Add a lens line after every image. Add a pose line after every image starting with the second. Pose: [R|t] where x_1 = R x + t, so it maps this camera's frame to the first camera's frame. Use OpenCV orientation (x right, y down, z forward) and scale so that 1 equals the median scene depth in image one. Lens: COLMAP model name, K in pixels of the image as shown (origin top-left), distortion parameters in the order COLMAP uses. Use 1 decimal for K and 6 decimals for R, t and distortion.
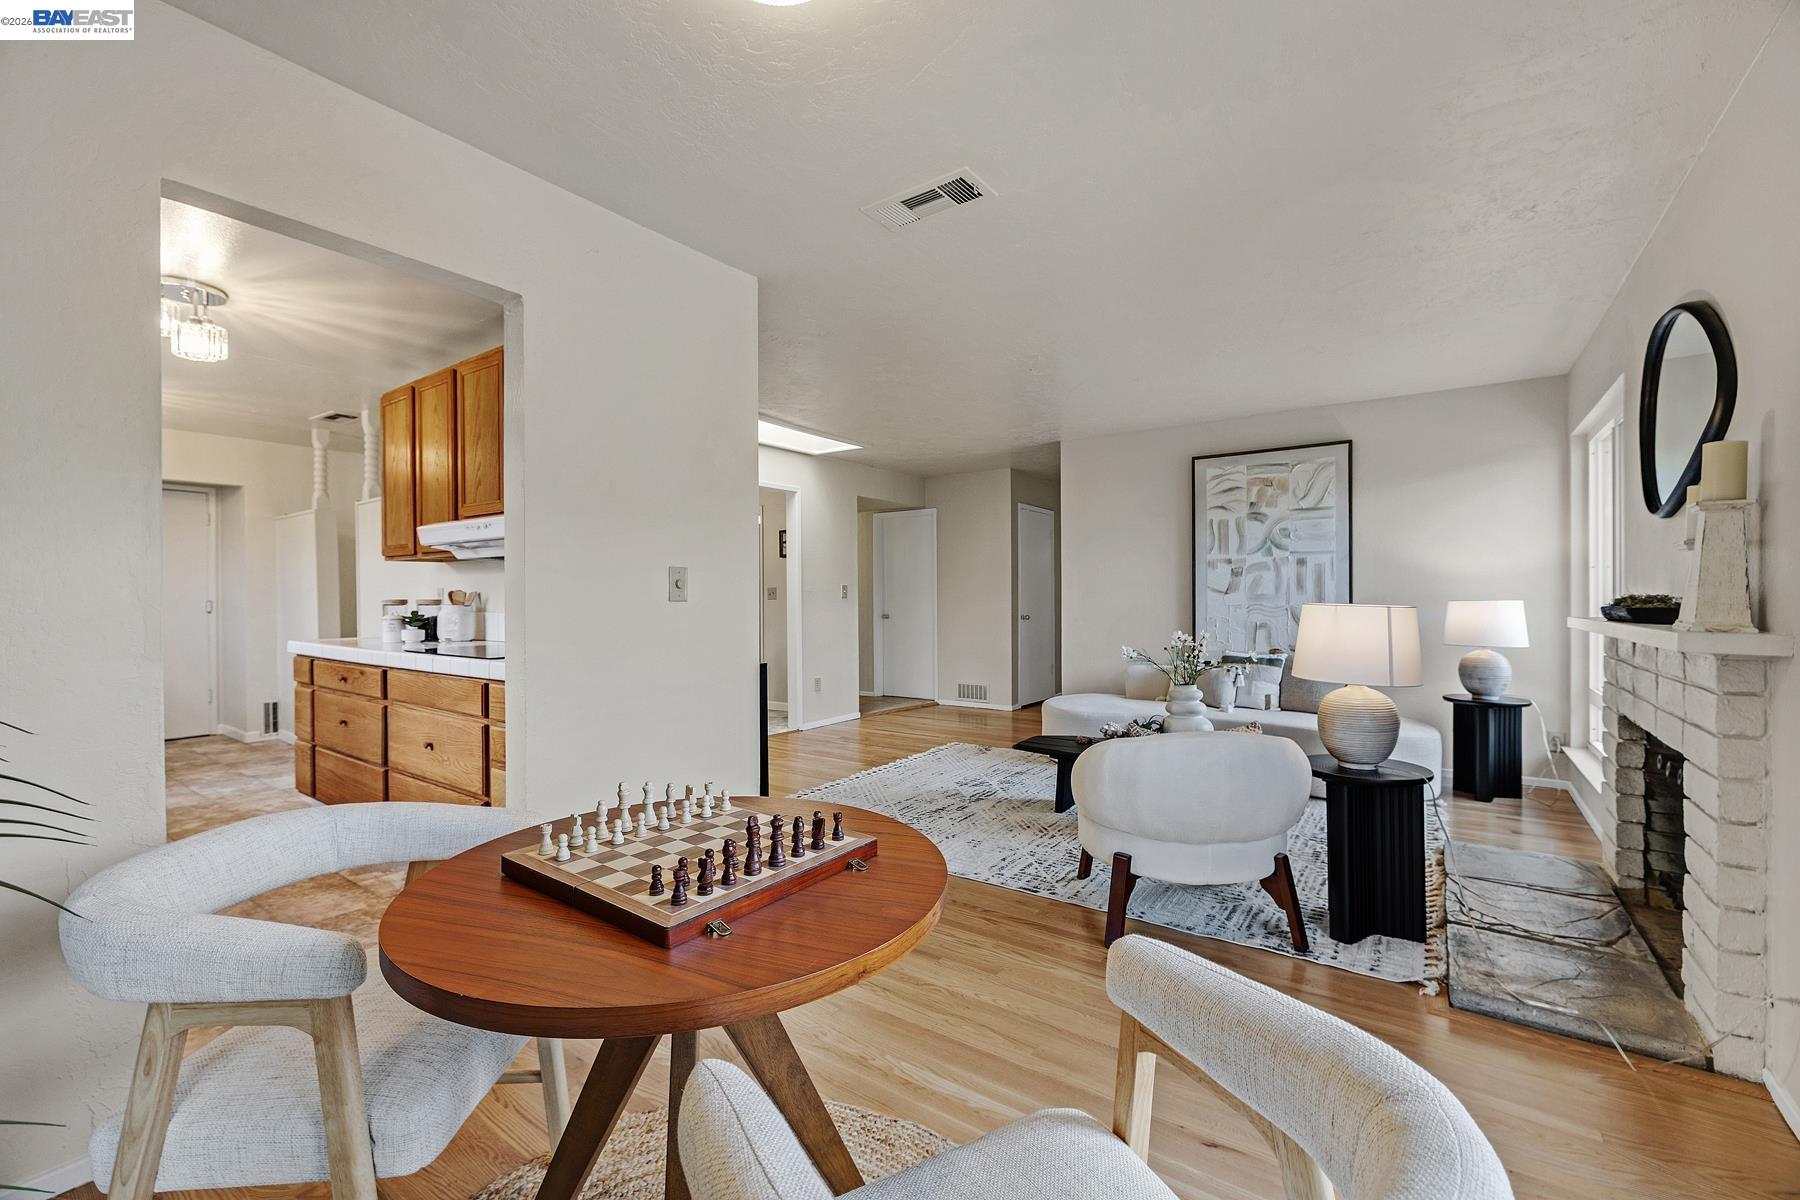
lens RADIAL K [[755.8, 0, 900.0], [0, 755.8, 600.0], [0, 0, 1]] dist [-0.001042, -0.000088]
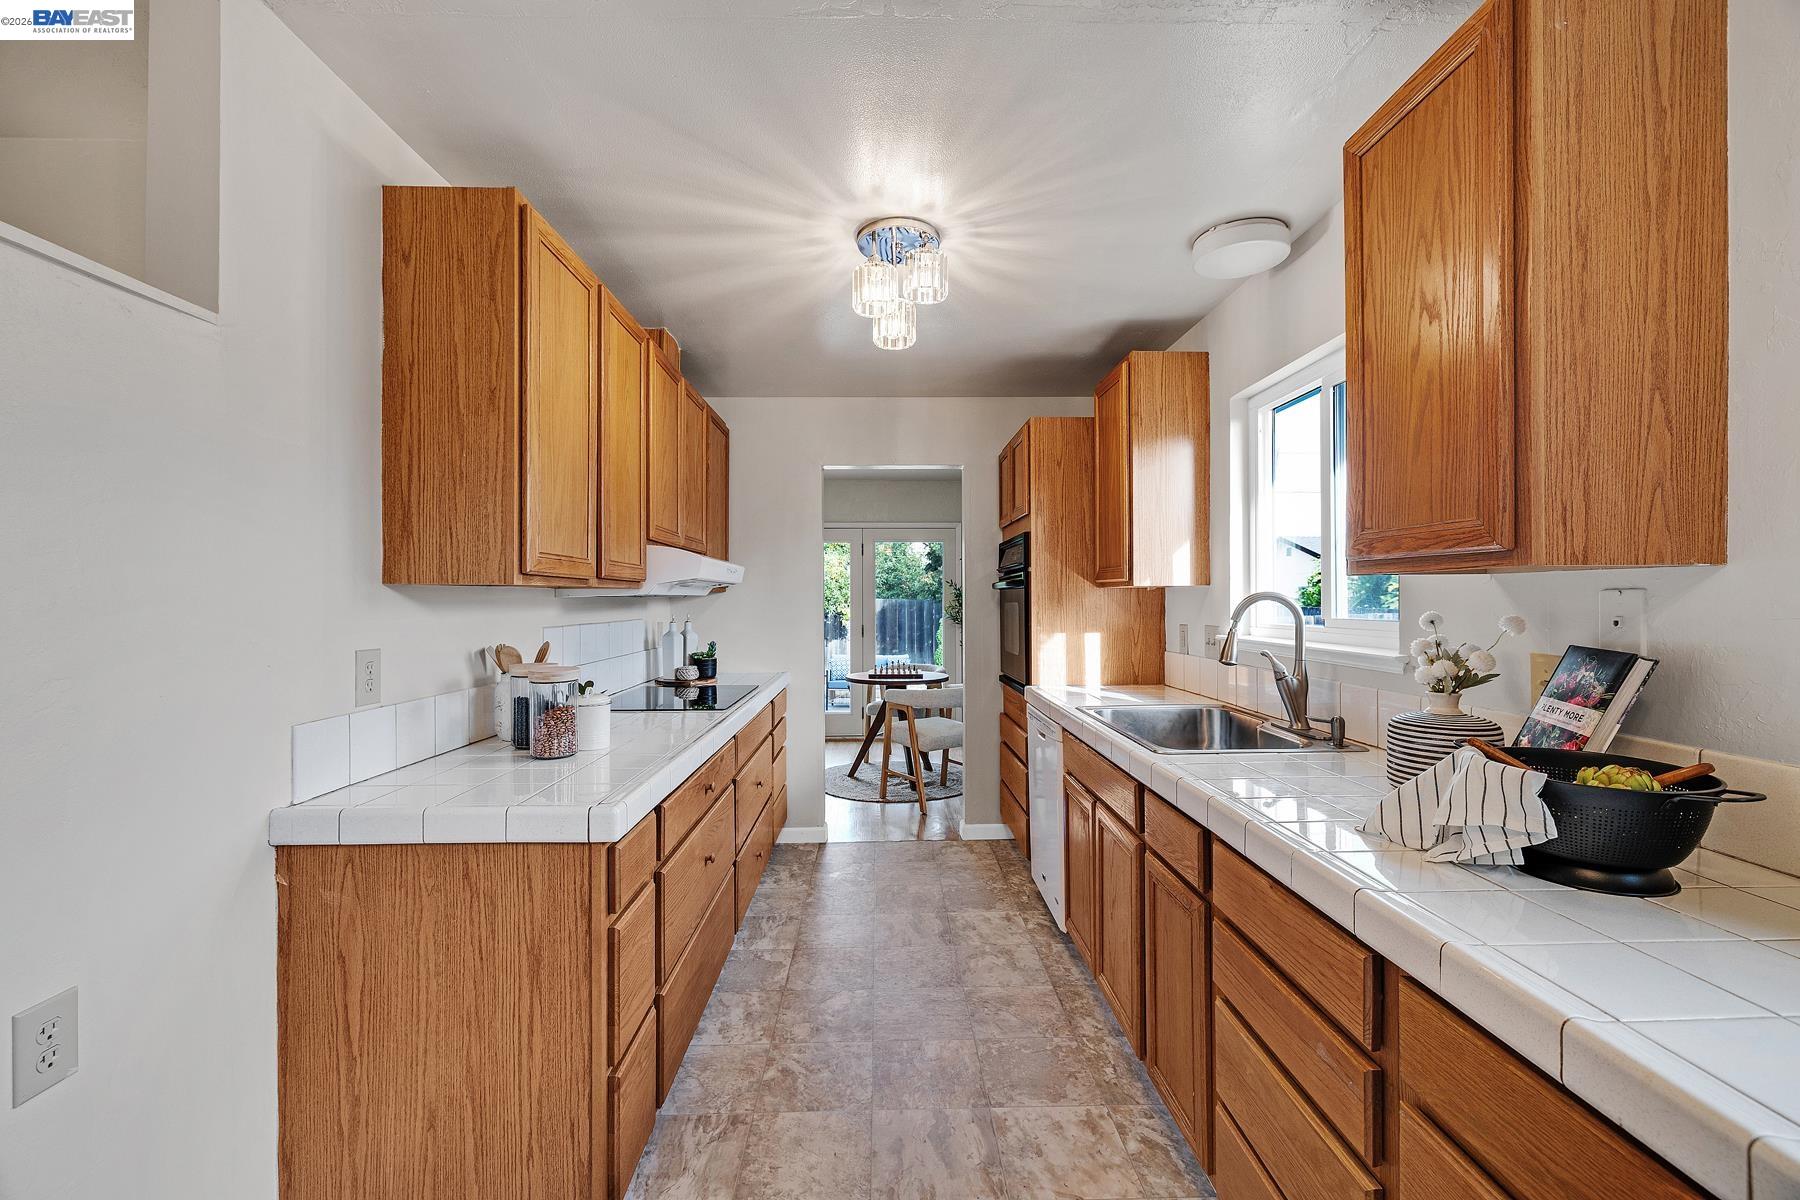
lens RADIAL K [[755.8, 0, 900.0], [0, 755.8, 600.0], [0, 0, 1]] dist [-0.001042, -0.000088]
pose [[-0.610678, 0.006276, 0.791854, -1.206630], [0.009848, 0.999951, -0.000331, -0.042039], [-0.791818, 0.007596, -0.610710, 1.145379]]
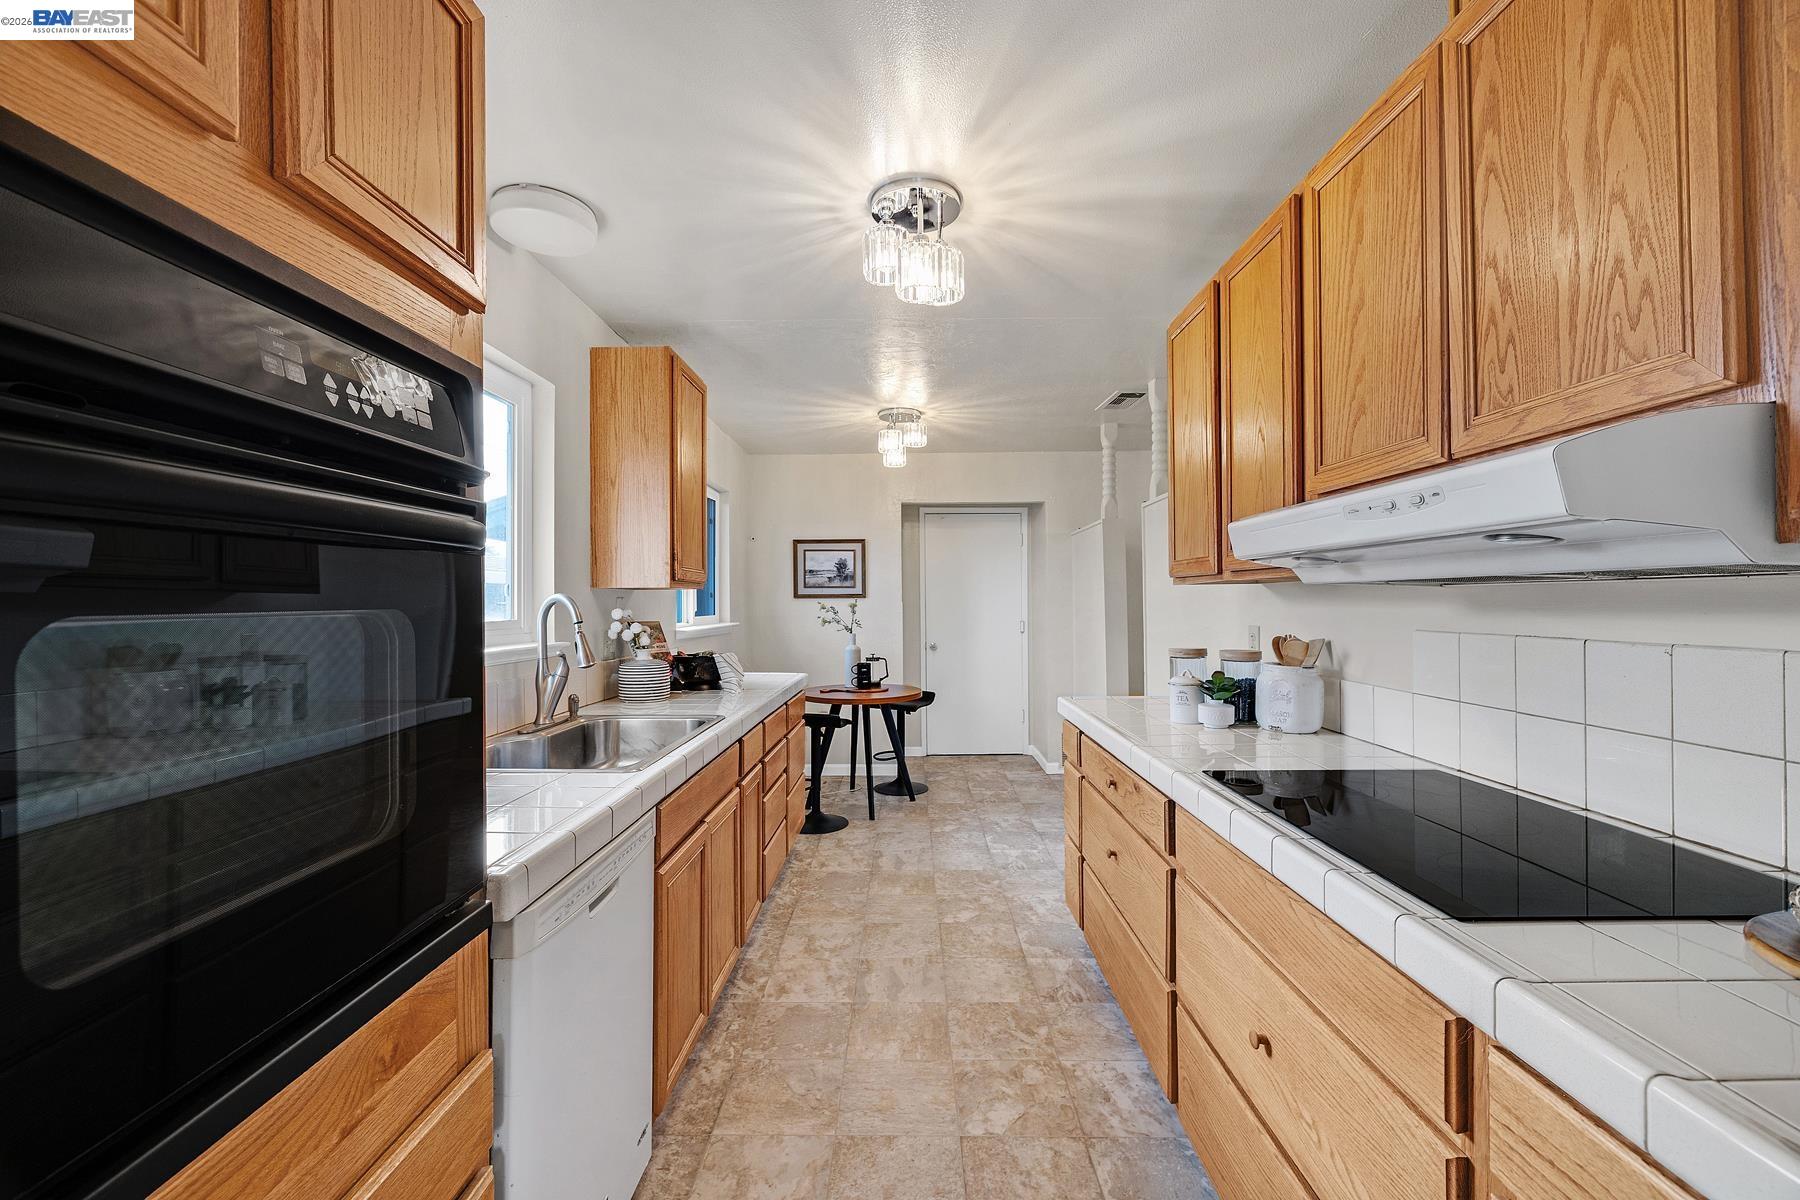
lens RADIAL K [[755.8, 0, 900.0], [0, 755.8, 600.0], [0, 0, 1]] dist [-0.001042, -0.000088]
pose [[0.580325, -0.002769, -0.814380, -0.311553], [0.001286, 0.999996, -0.002484, -0.039020], [0.814384, 0.000394, 0.580327, 0.464174]]
